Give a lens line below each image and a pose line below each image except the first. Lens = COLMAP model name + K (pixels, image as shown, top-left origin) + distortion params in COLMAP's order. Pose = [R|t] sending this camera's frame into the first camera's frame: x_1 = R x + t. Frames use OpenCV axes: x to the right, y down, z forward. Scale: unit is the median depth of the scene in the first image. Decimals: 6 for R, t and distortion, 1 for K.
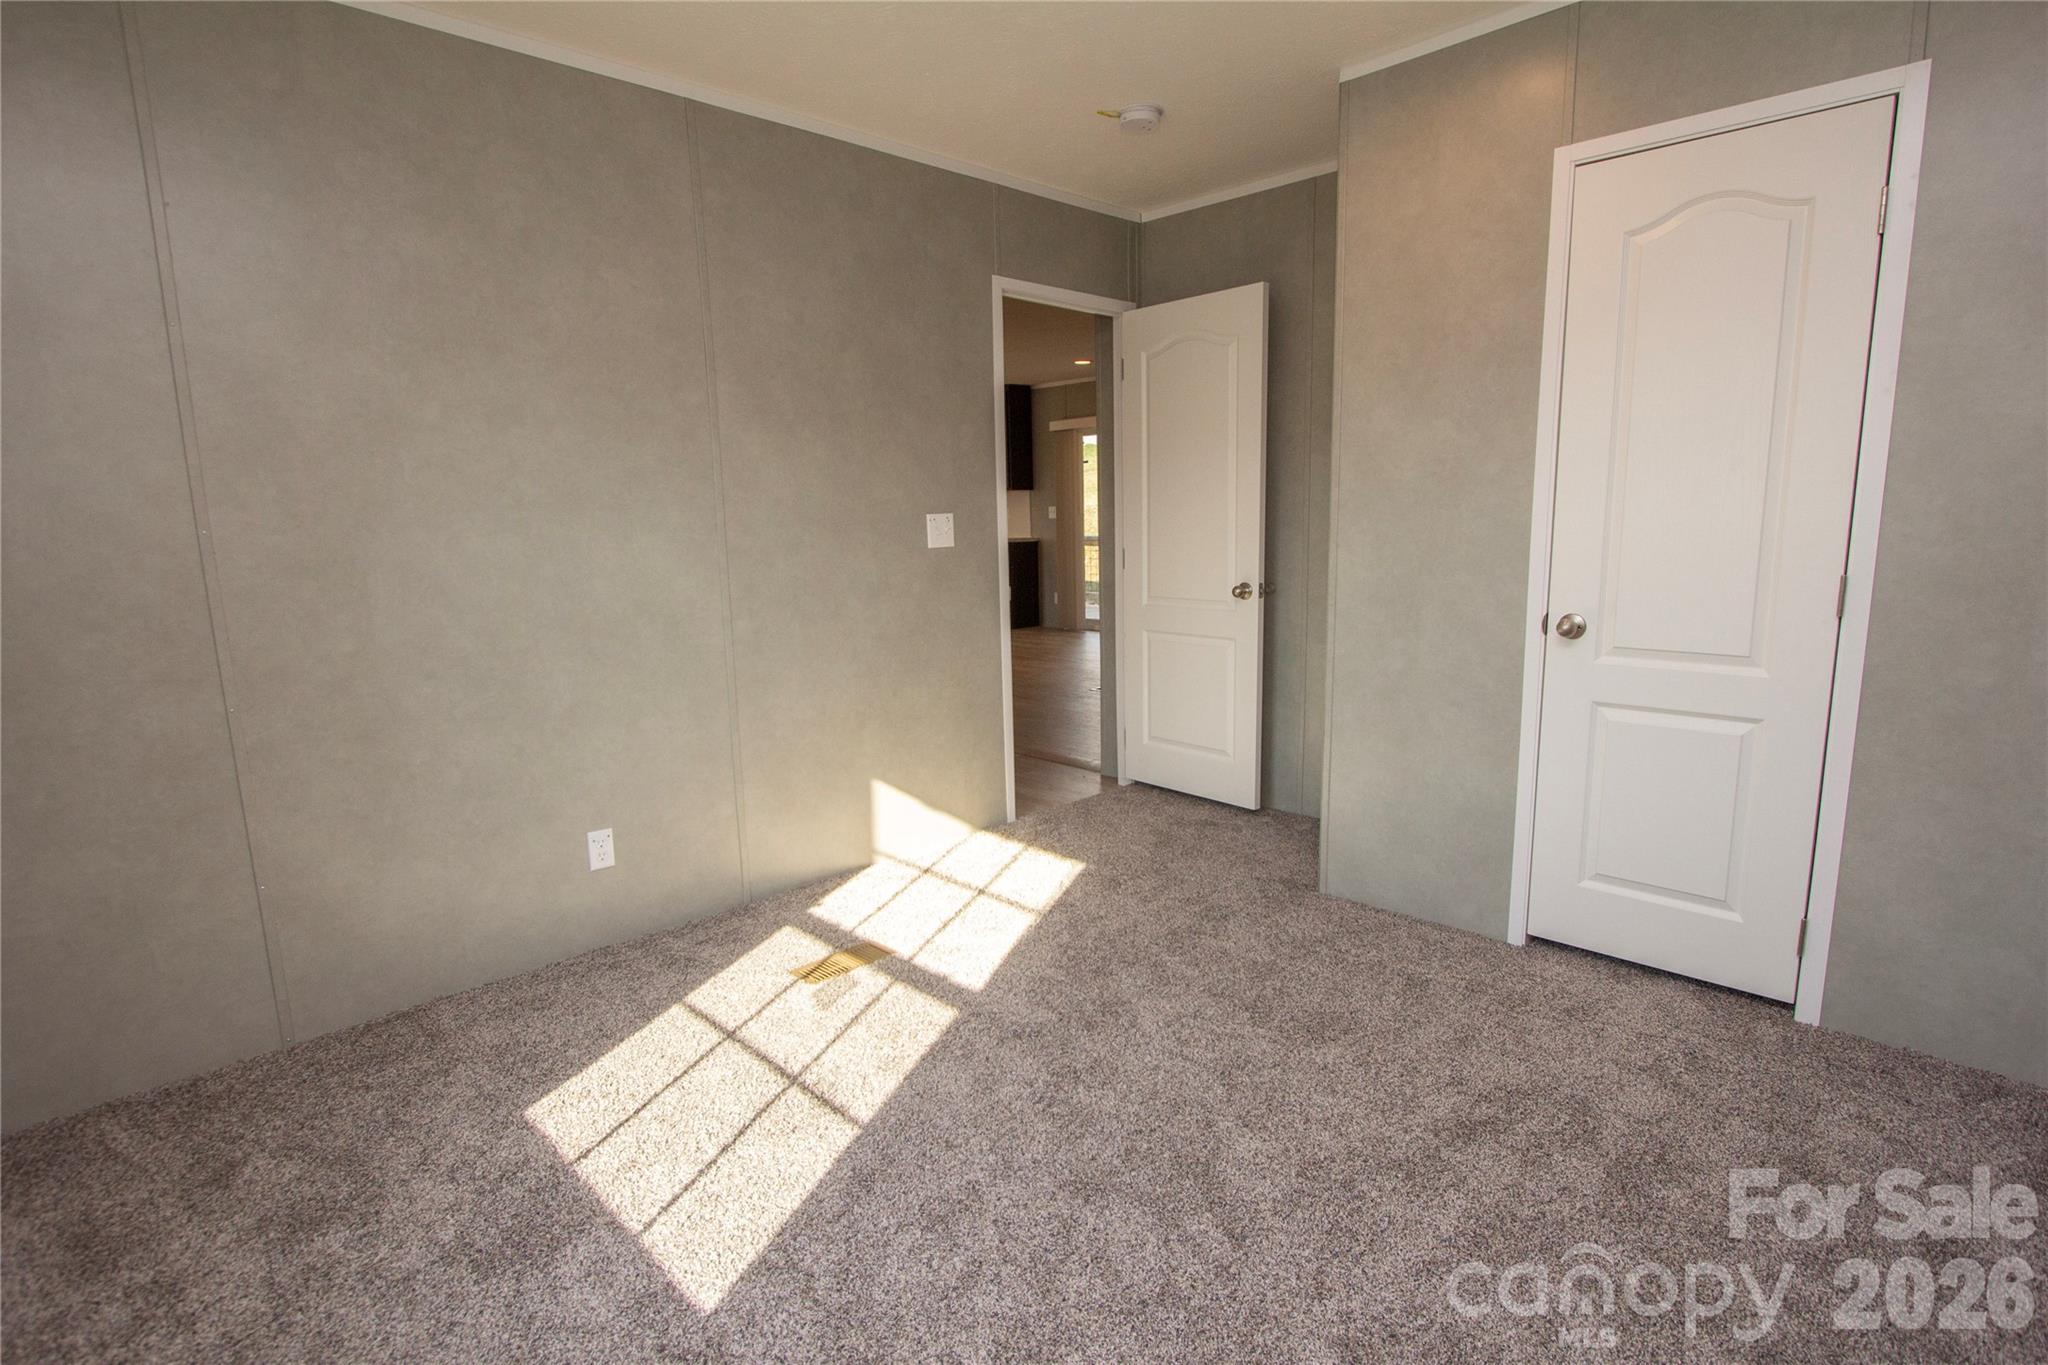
lens RADIAL K [[1067.4, 0, 1024.0], [0, 1067.4, 682.5], [0, 0, 1]] dist [-0.000206, -0.000228]
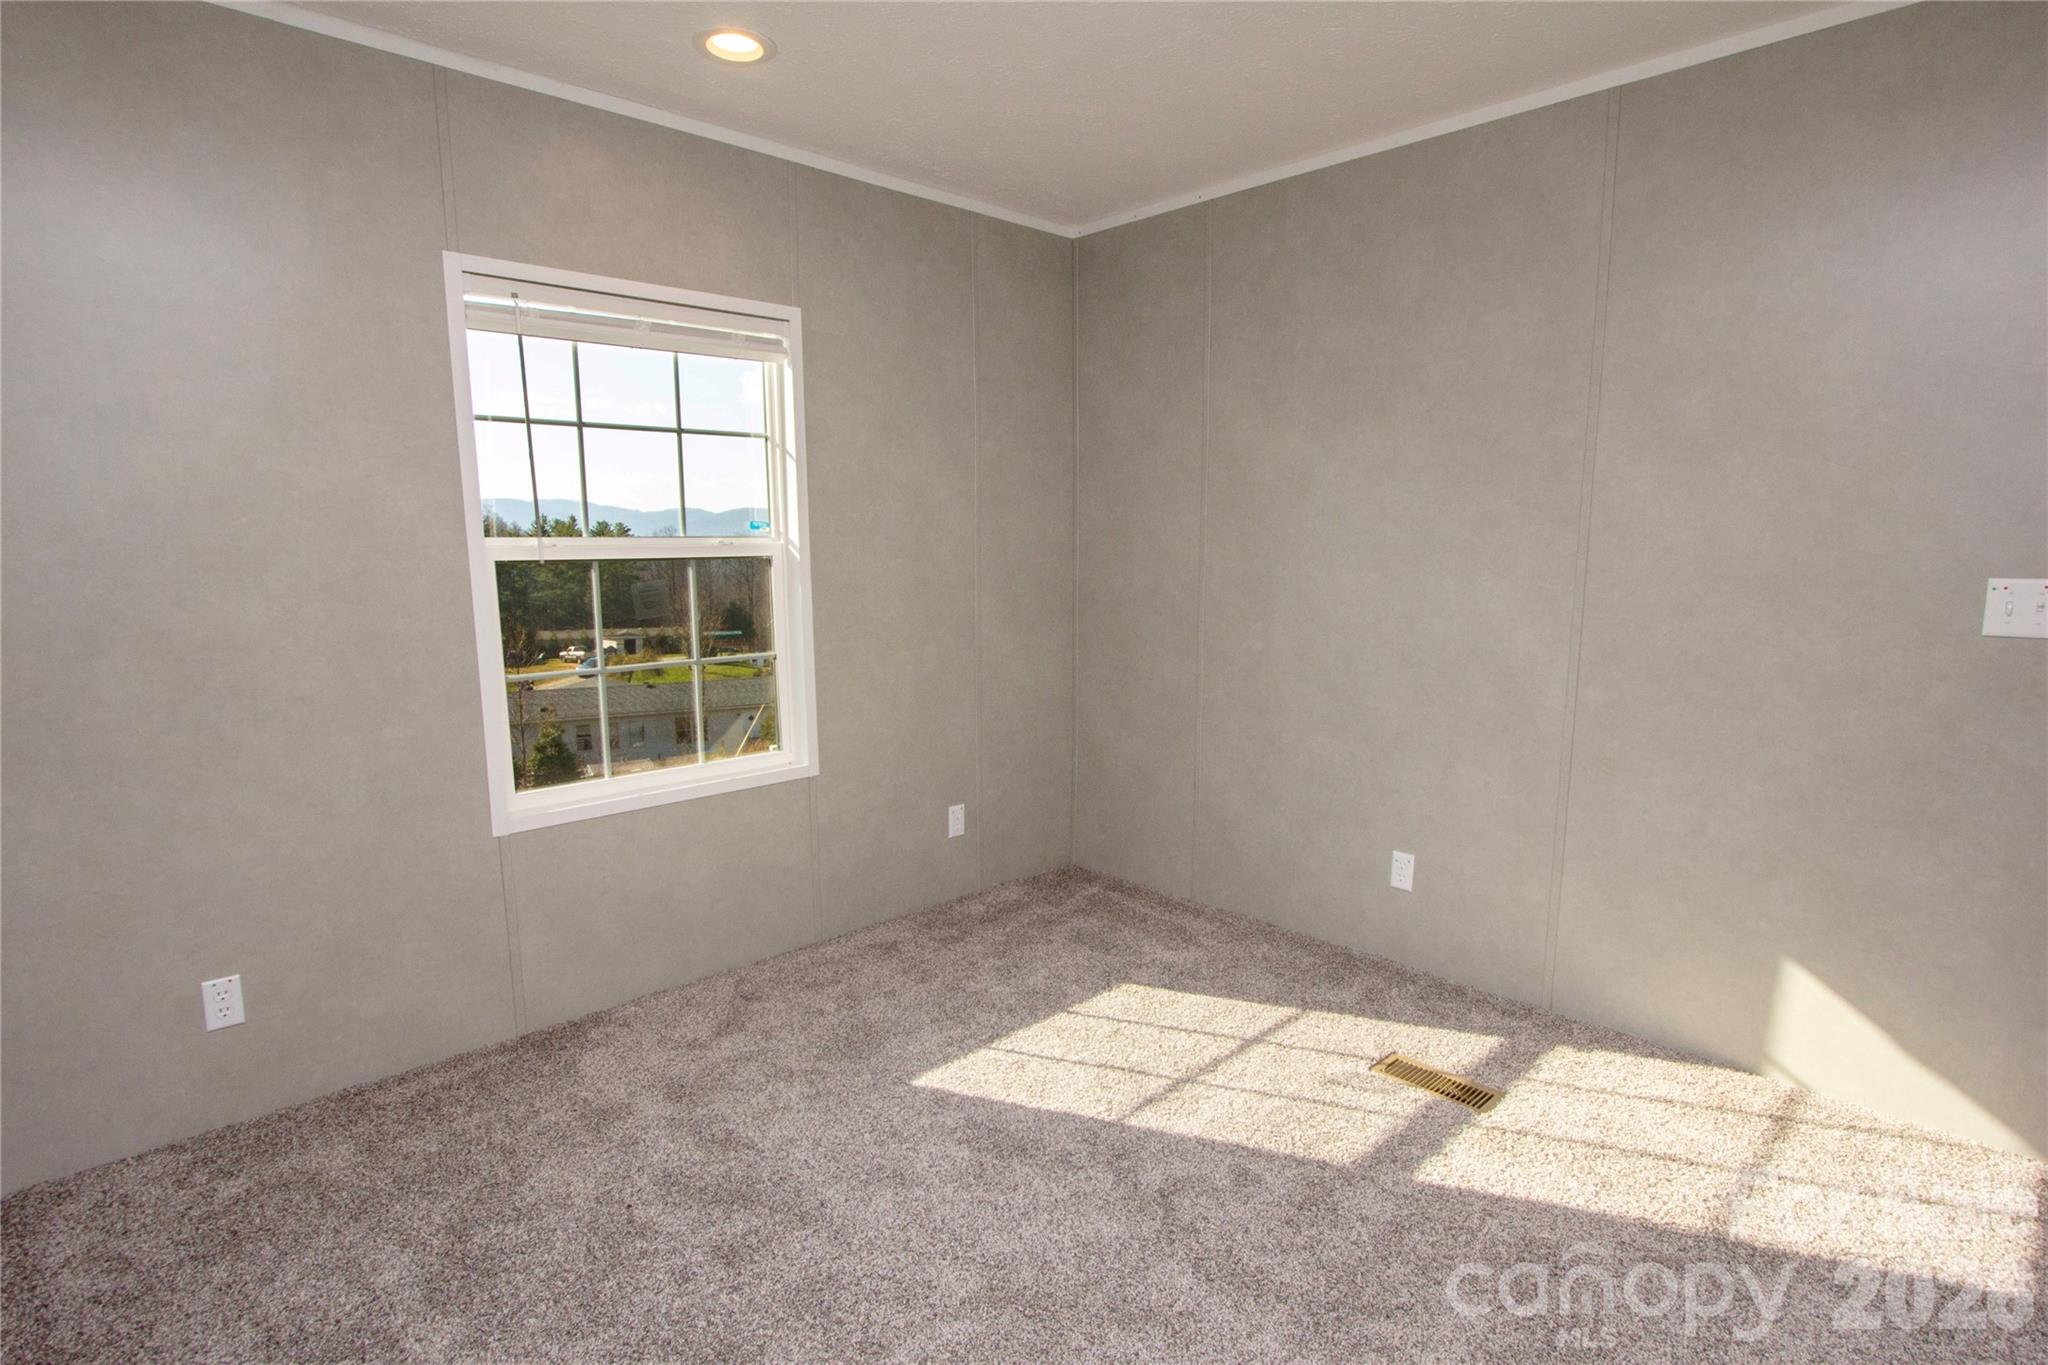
lens RADIAL K [[1027.9, 0, 988.2], [0, 1027.9, 668.0], [0, 0, 1]] dist [-0.000932, -0.000308]
pose [[-0.037846, 0.151425, -0.987744, 0.609046], [-0.158417, 0.975043, 0.155548, -0.136415], [0.986647, 0.162362, -0.012913, 0.587925]]
